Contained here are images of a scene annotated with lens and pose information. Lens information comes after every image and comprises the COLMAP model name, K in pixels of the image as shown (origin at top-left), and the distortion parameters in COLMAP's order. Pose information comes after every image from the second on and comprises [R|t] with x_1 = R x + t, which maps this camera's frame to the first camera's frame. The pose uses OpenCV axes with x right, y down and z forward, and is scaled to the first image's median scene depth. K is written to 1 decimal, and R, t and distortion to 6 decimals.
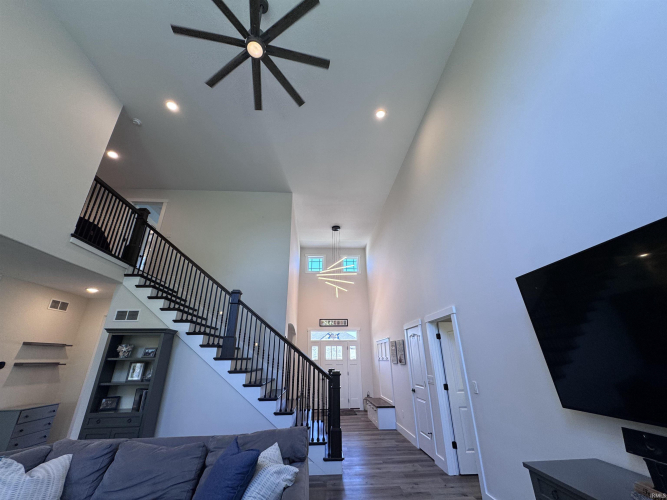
lens RADIAL K [[267.0, 0, 331.4], [0, 267.0, 249.6], [0, 0, 1]] dist [0.003168, -0.000705]
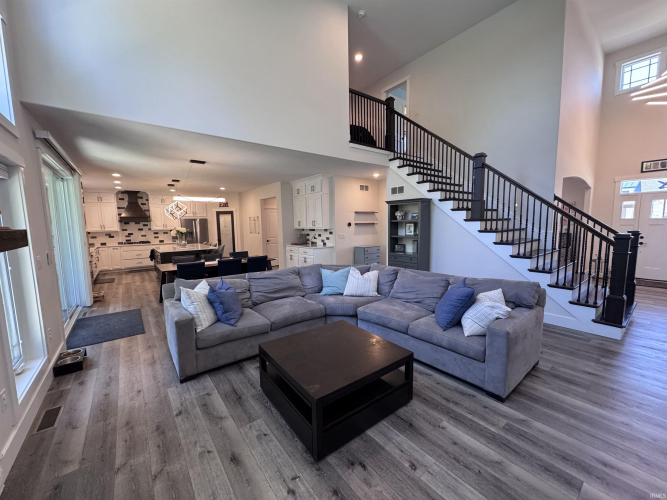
lens RADIAL K [[267.0, 0, 331.4], [0, 267.0, 251.4], [0, 0, 1]] dist [0.003168, -0.000705]
pose [[0.560987, 0.088426, -0.823088, 0.177262], [0.326998, 0.889751, 0.318458, -0.015975], [0.760503, -0.447799, 0.470224, -0.015190]]
